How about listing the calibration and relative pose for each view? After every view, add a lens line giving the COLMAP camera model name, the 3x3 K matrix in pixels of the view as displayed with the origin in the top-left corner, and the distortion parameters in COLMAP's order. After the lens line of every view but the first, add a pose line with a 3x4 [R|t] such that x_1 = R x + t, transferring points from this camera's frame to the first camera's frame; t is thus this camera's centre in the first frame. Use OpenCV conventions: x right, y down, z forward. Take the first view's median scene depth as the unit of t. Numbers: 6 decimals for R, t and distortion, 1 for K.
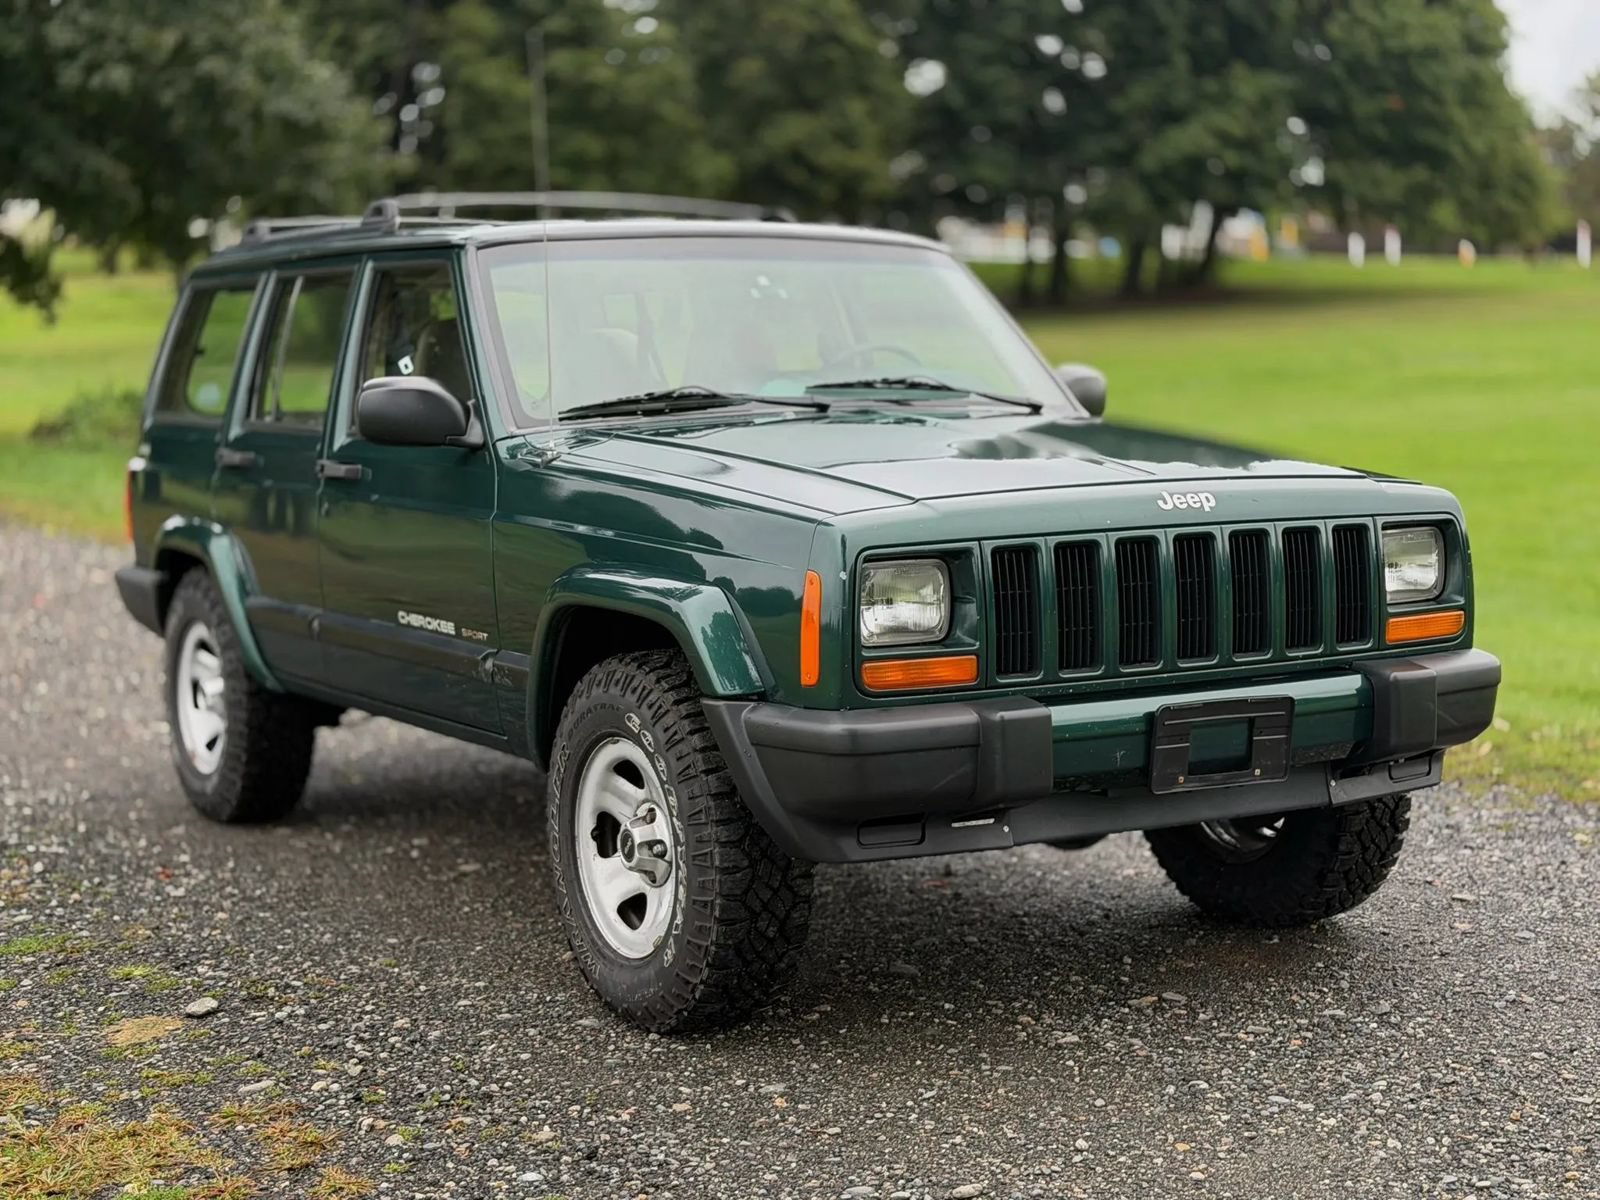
lens RADIAL K [[2379.1, 0, 790.1], [0, 2379.1, 592.1], [0, 0, 1]] dist [0.137172, -0.022795]
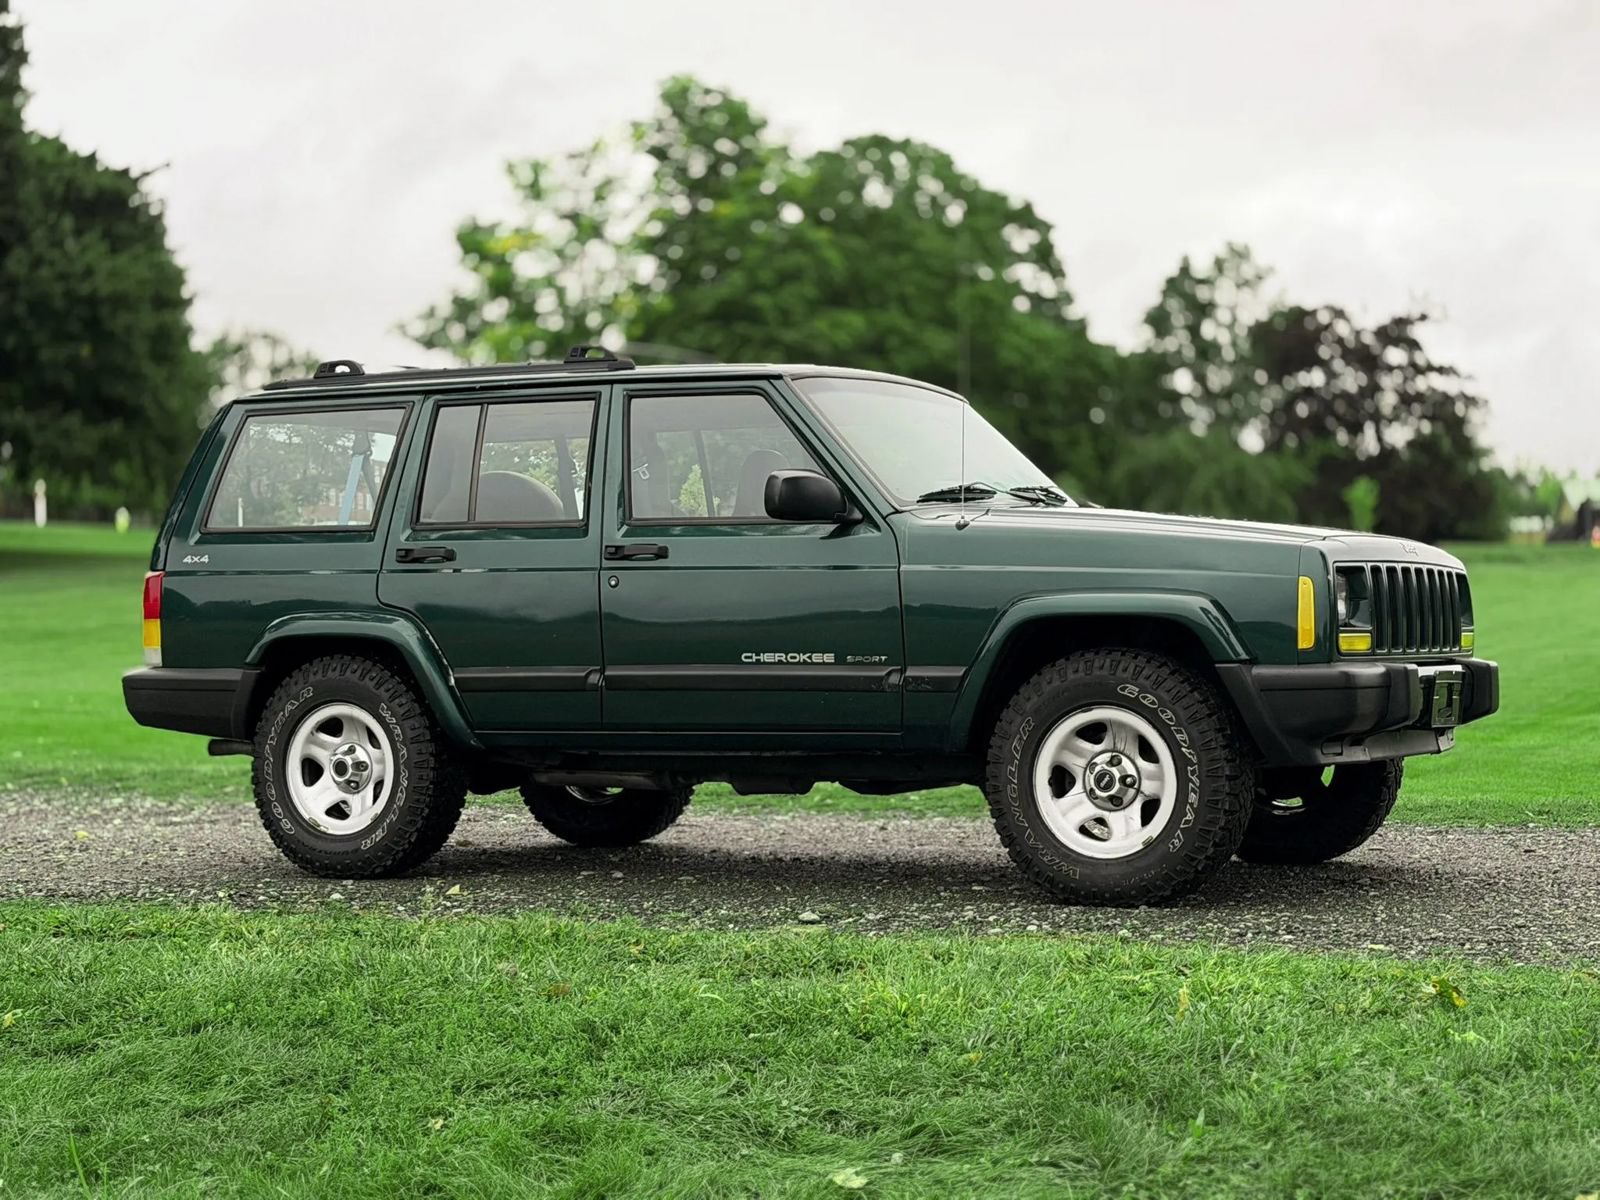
lens RADIAL K [[2710.1, 0, 809.9], [0, 2710.1, 597.9], [0, 0, 1]] dist [0.129367, 0.145662]
pose [[0.853350, 0.014176, 0.521145, -1.070830], [0.045005, 0.993895, -0.100729, 0.152412], [-0.519392, 0.109411, 0.847503, -0.312945]]
